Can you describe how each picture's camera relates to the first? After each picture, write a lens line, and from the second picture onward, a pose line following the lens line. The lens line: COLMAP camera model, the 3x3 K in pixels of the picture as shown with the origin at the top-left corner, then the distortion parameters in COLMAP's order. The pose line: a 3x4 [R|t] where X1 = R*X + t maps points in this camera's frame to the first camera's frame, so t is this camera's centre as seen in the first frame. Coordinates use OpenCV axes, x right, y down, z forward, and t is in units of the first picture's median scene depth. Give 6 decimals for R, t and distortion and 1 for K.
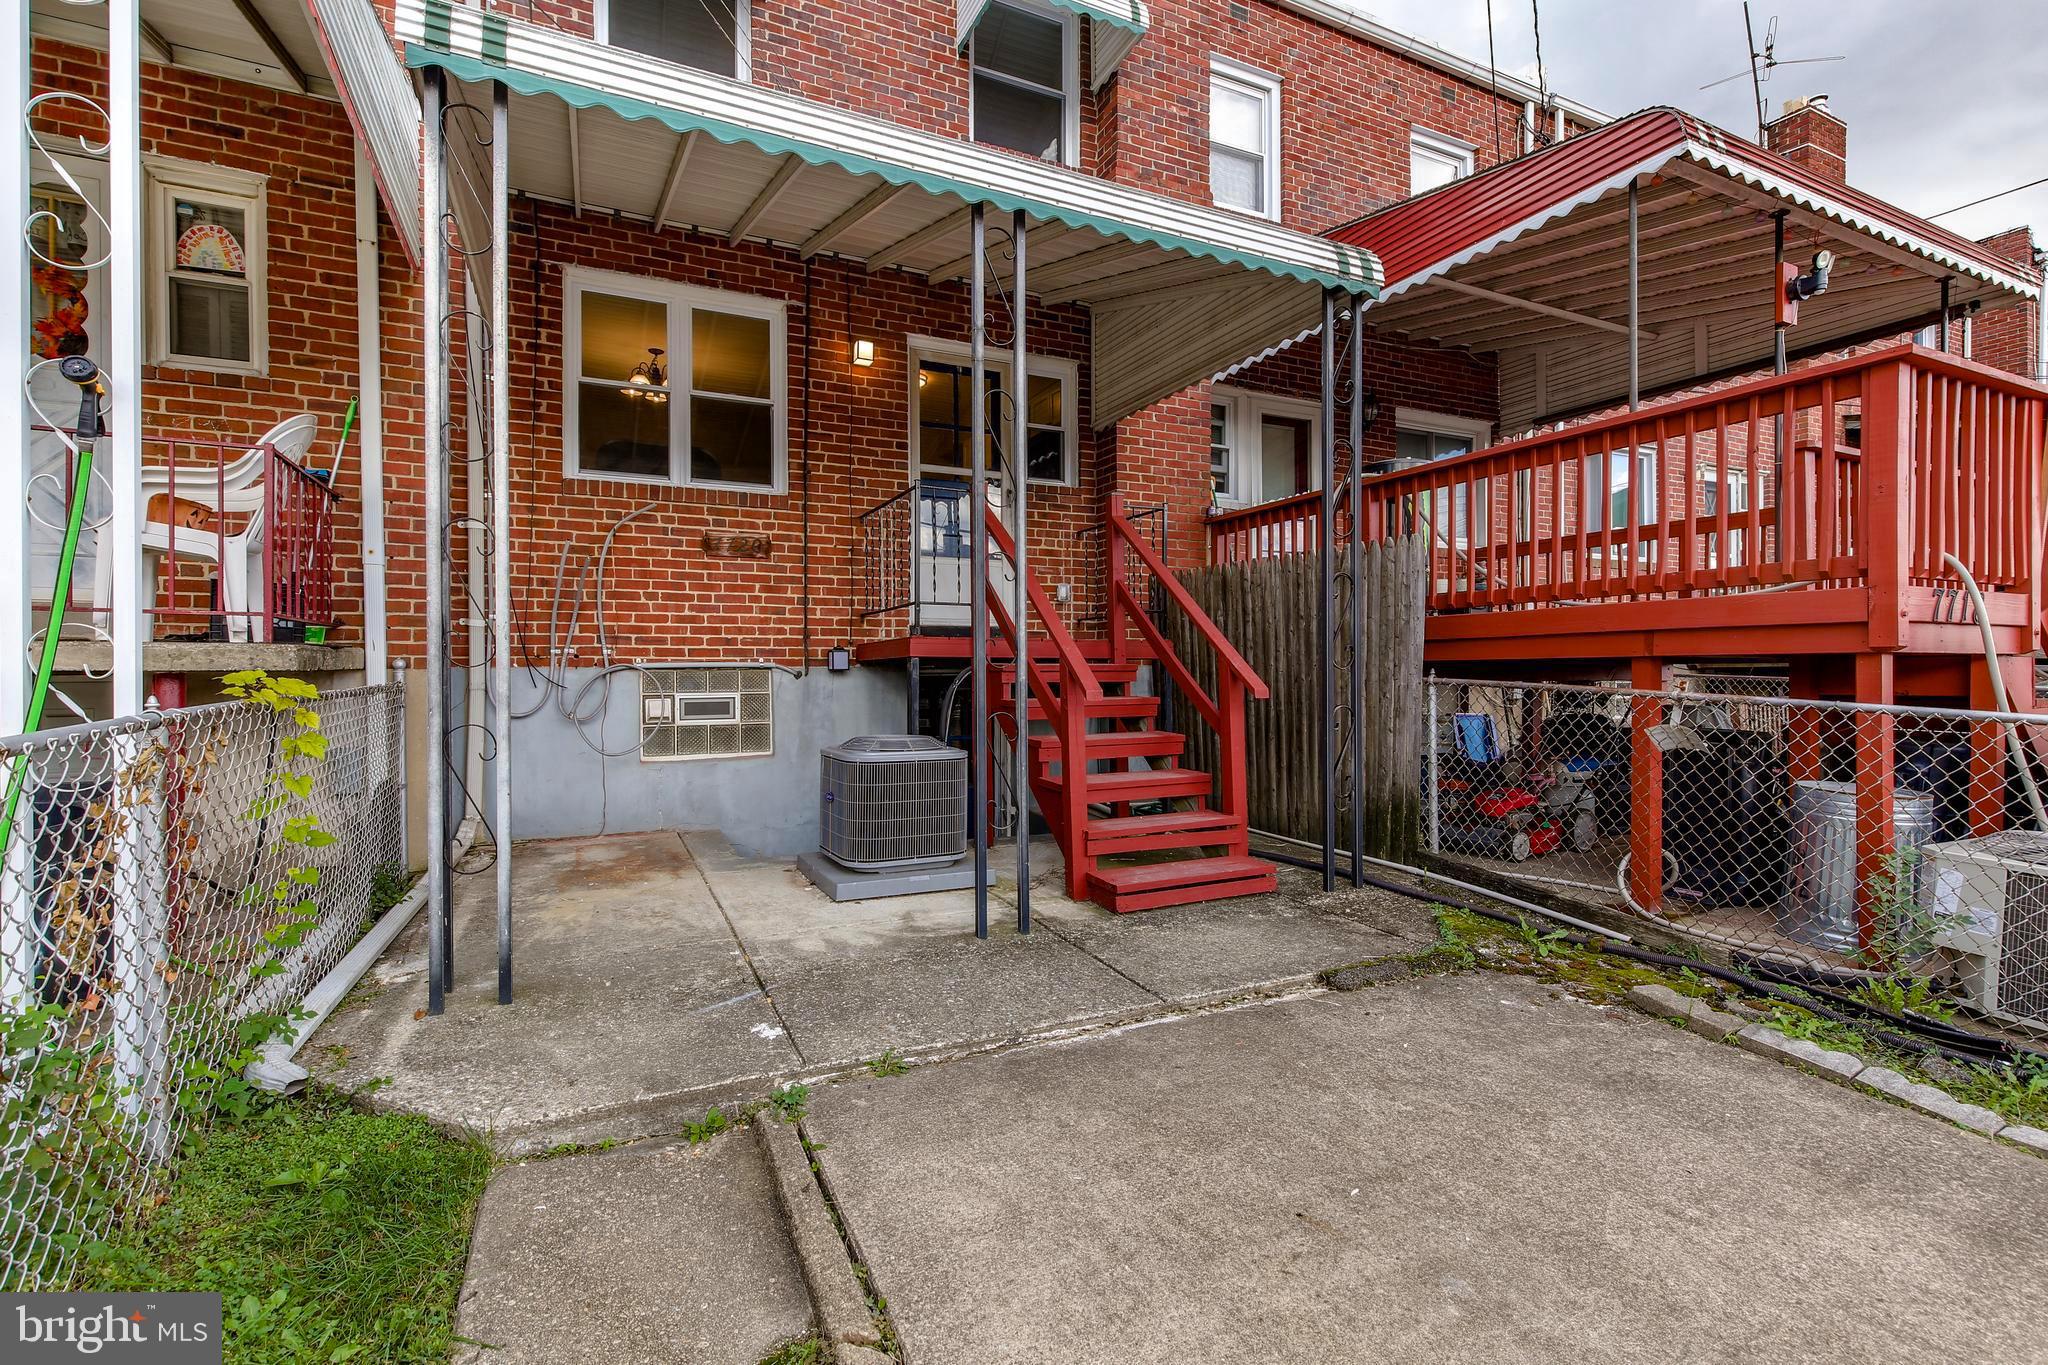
lens RADIAL K [[928.8, 0, 1046.2], [0, 928.8, 682.5], [0, 0, 1]] dist [-0.009620, 0.003372]
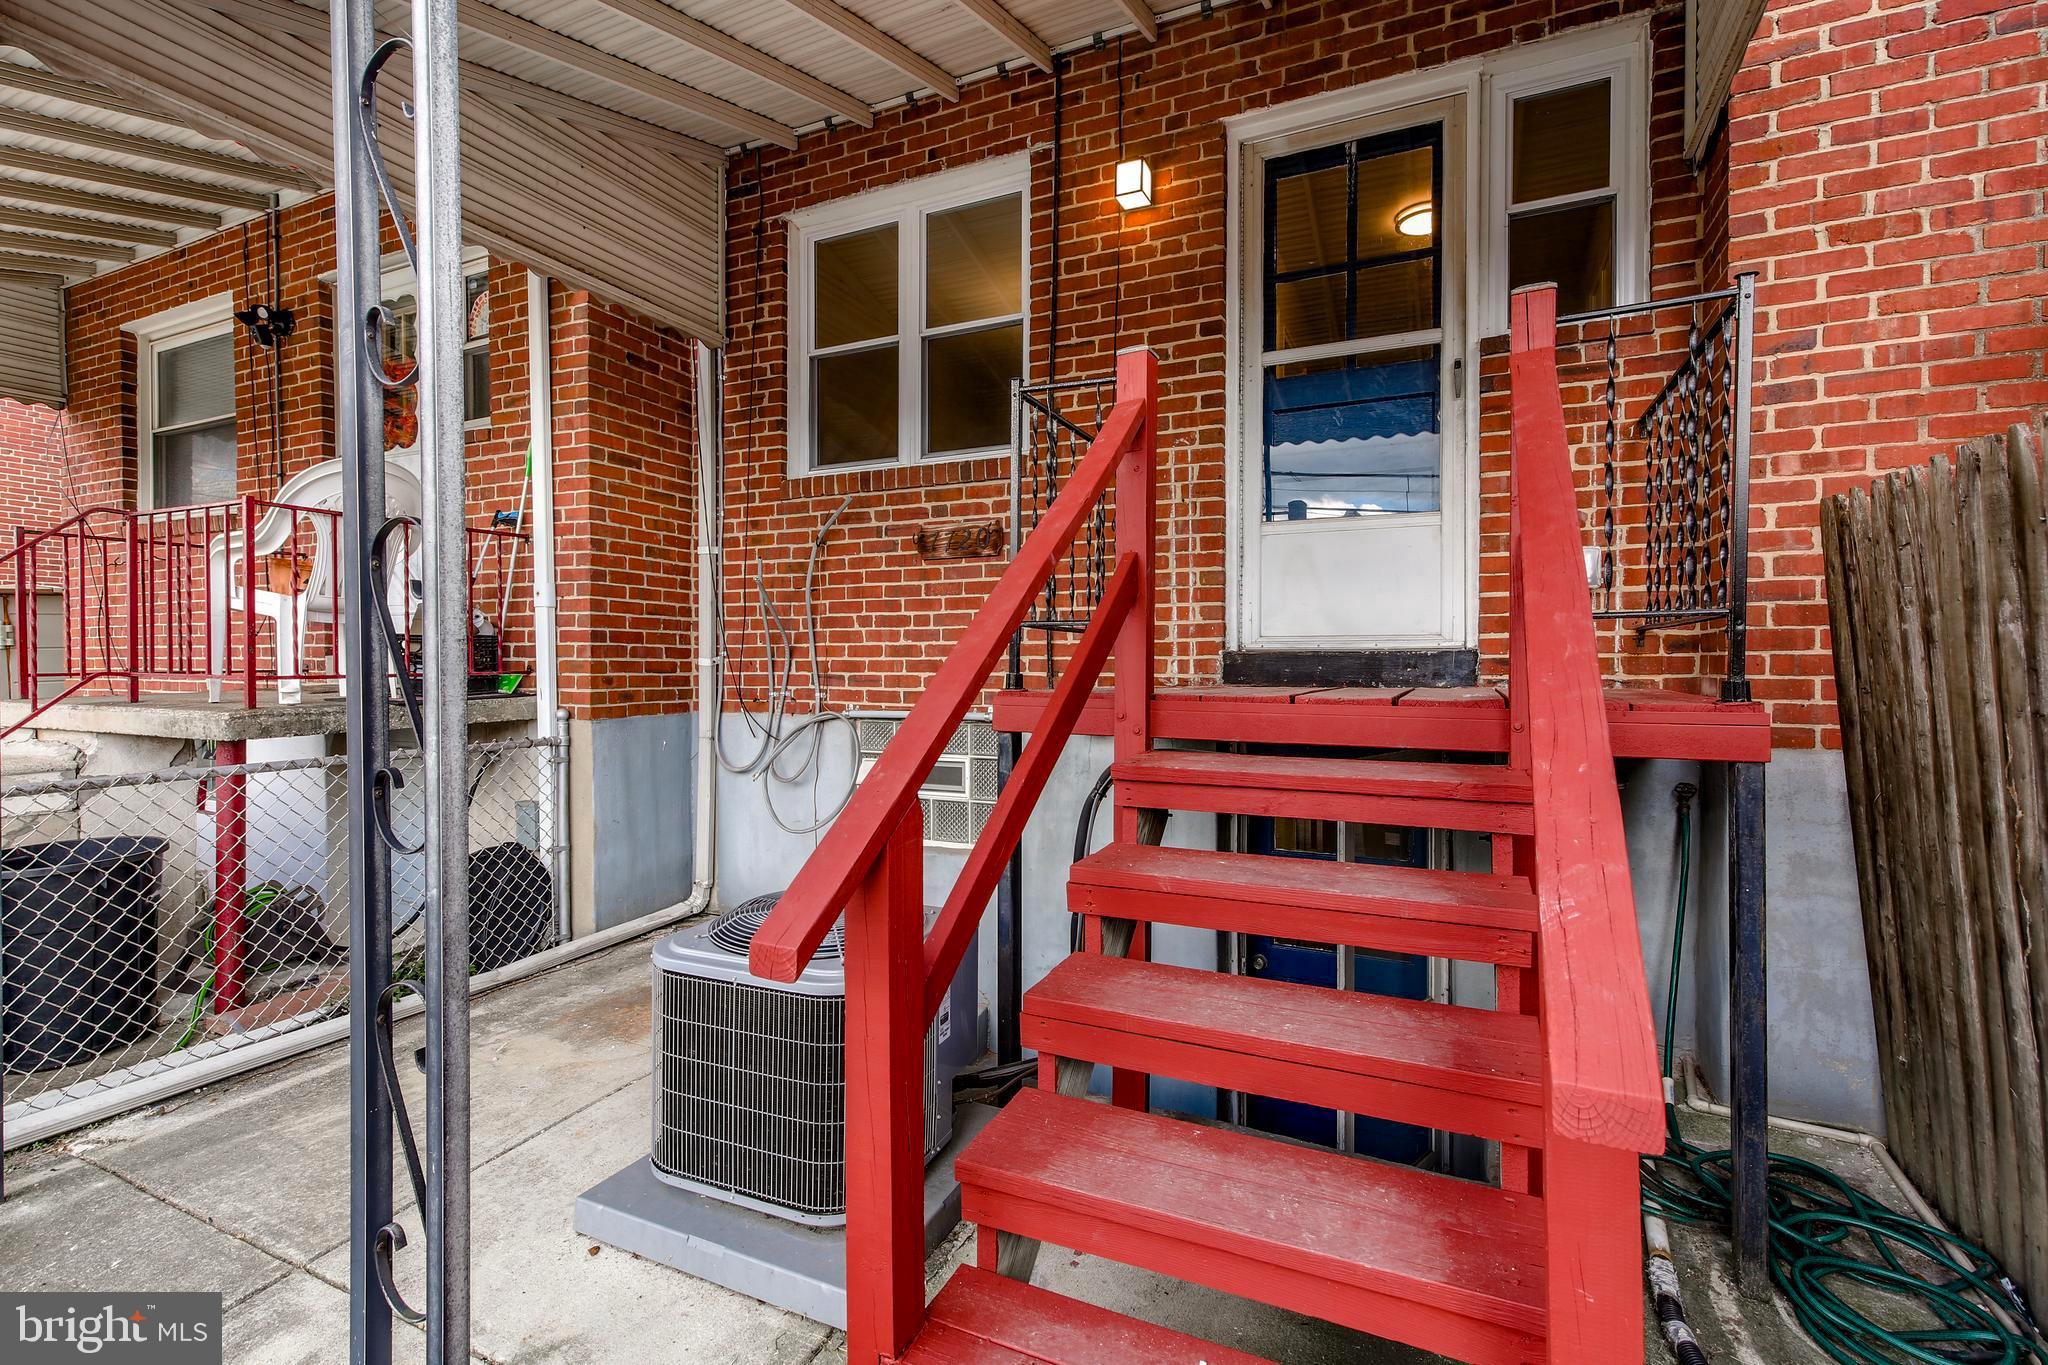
lens RADIAL K [[928.8, 0, 1010.4], [0, 928.8, 682.9], [0, 0, 1]] dist [-0.009620, 0.003372]
pose [[0.622171, 0.021196, -0.782594, 0.229094], [-0.009941, 0.999767, 0.019175, -0.057952], [0.782818, -0.004150, 0.622237, 0.615615]]
